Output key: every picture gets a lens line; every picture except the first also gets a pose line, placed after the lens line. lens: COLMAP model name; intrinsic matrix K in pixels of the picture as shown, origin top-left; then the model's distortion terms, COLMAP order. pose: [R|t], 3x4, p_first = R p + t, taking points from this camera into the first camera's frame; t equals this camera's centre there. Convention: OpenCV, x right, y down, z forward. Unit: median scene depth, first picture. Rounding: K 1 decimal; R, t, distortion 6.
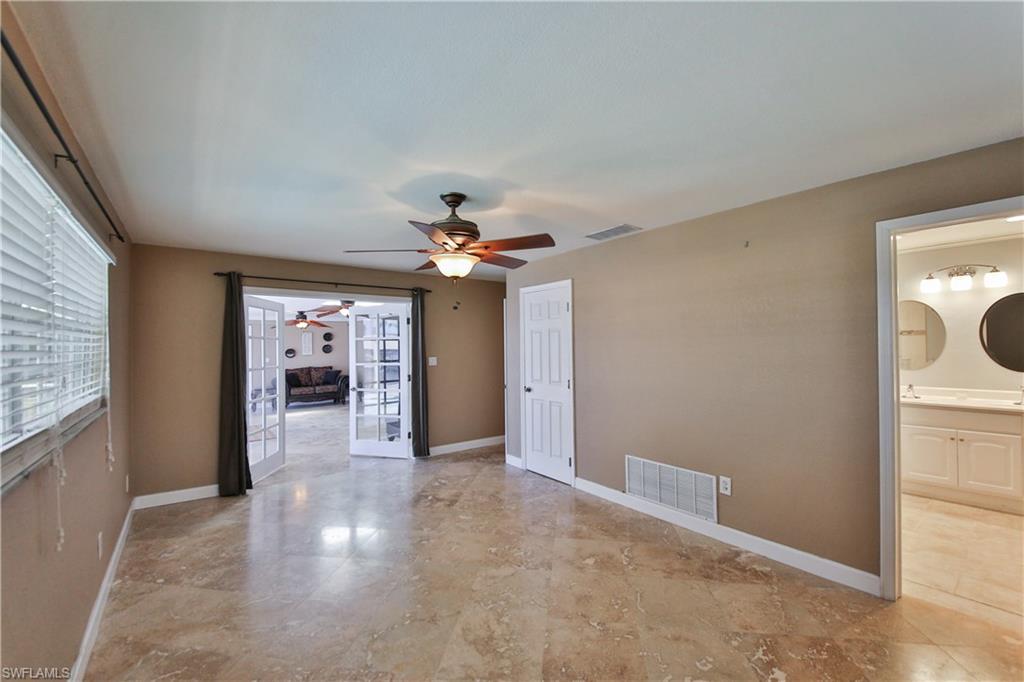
lens RADIAL K [[413.7, 0, 518.7], [0, 413.7, 342.8], [0, 0, 1]] dist [-0.010931, -0.001442]
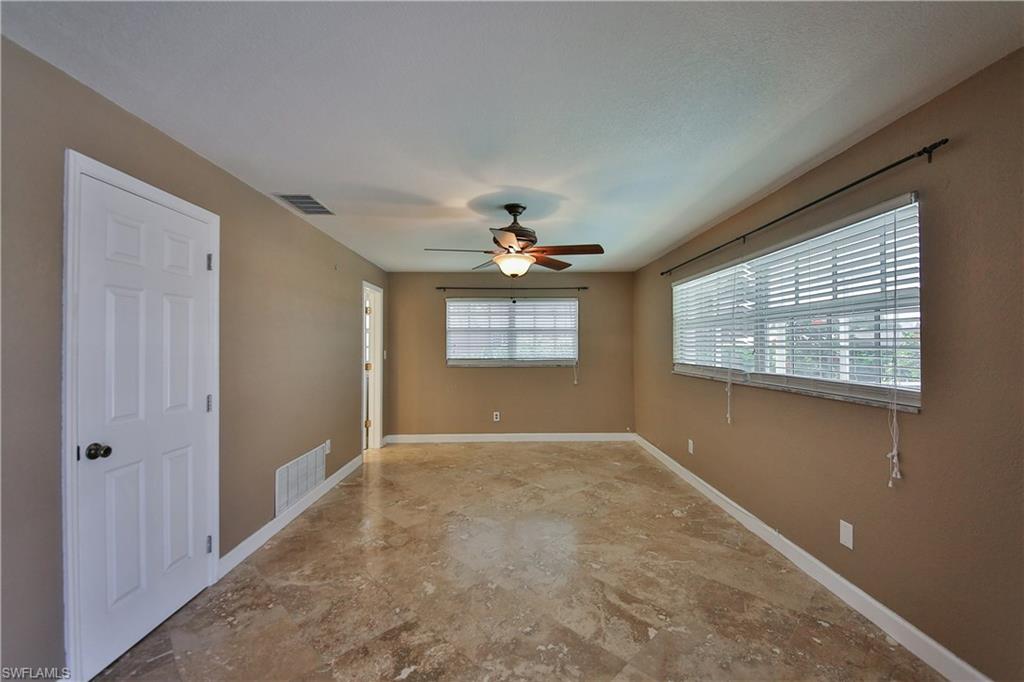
lens RADIAL K [[413.7, 0, 514.0], [0, 413.7, 341.7], [0, 0, 1]] dist [-0.010931, -0.001442]
pose [[-0.791720, 0.015603, 0.610685, -0.690785], [0.007220, 0.999843, -0.016186, 0.039645], [-0.610842, -0.008405, -0.791708, 1.533619]]
